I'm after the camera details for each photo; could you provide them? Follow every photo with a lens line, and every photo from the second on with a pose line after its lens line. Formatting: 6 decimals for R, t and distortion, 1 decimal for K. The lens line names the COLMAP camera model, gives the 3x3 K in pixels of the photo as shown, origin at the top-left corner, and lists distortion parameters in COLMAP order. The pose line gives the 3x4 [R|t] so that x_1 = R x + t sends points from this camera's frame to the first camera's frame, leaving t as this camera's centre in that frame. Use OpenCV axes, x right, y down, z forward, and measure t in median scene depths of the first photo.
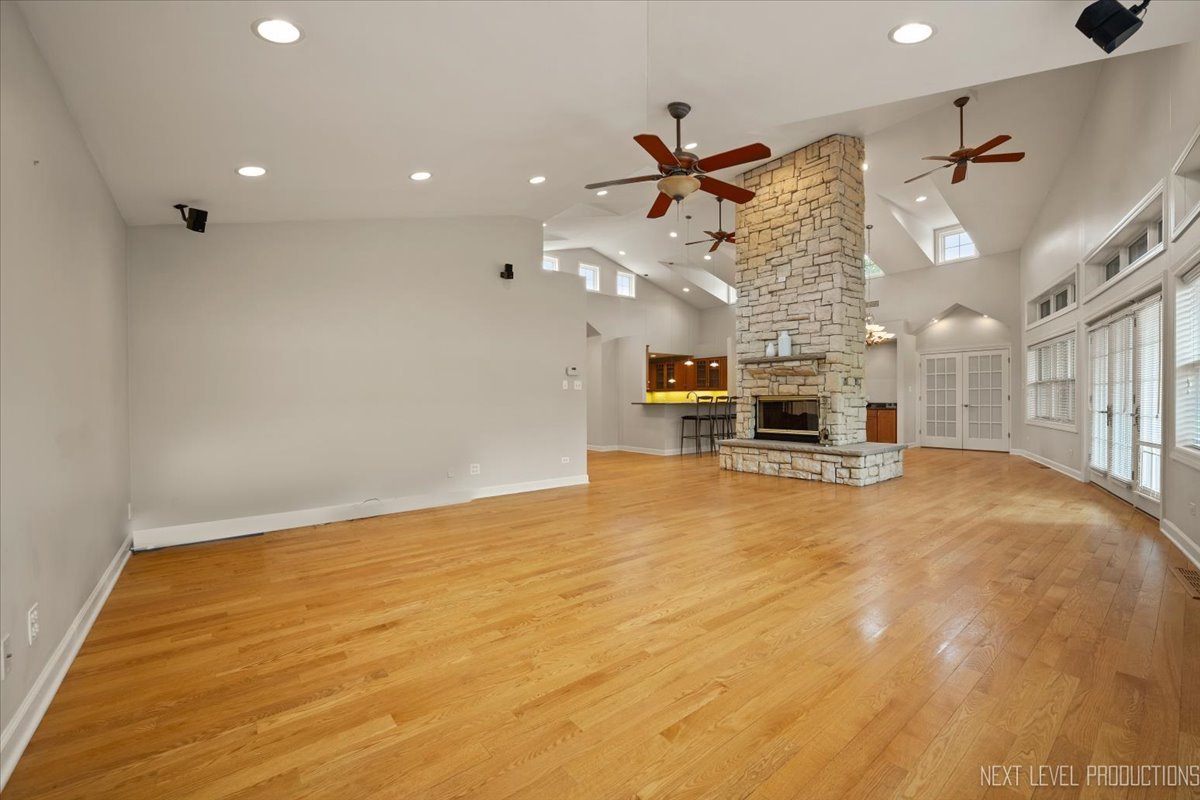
lens RADIAL K [[493.1, 0, 600.0], [0, 493.1, 400.0], [0, 0, 1]] dist [-0.001846, -0.000313]
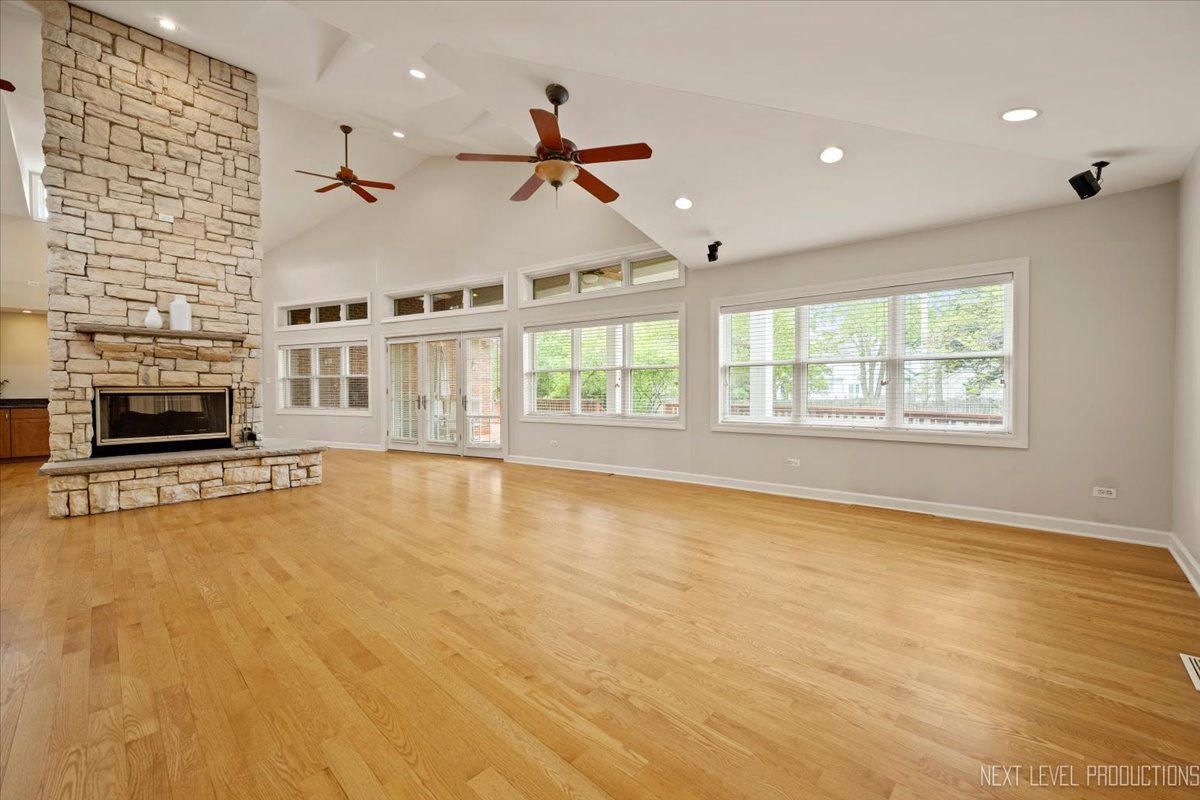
lens RADIAL K [[480.3, 0, 599.7], [0, 480.3, 395.9], [0, 0, 1]] dist [-0.008599, -0.000003]
pose [[-0.139313, -0.007196, 0.990222, -0.397430], [0.007170, 0.999940, 0.008275, 0.003061], [-0.990222, 0.008252, -0.139254, 0.522570]]
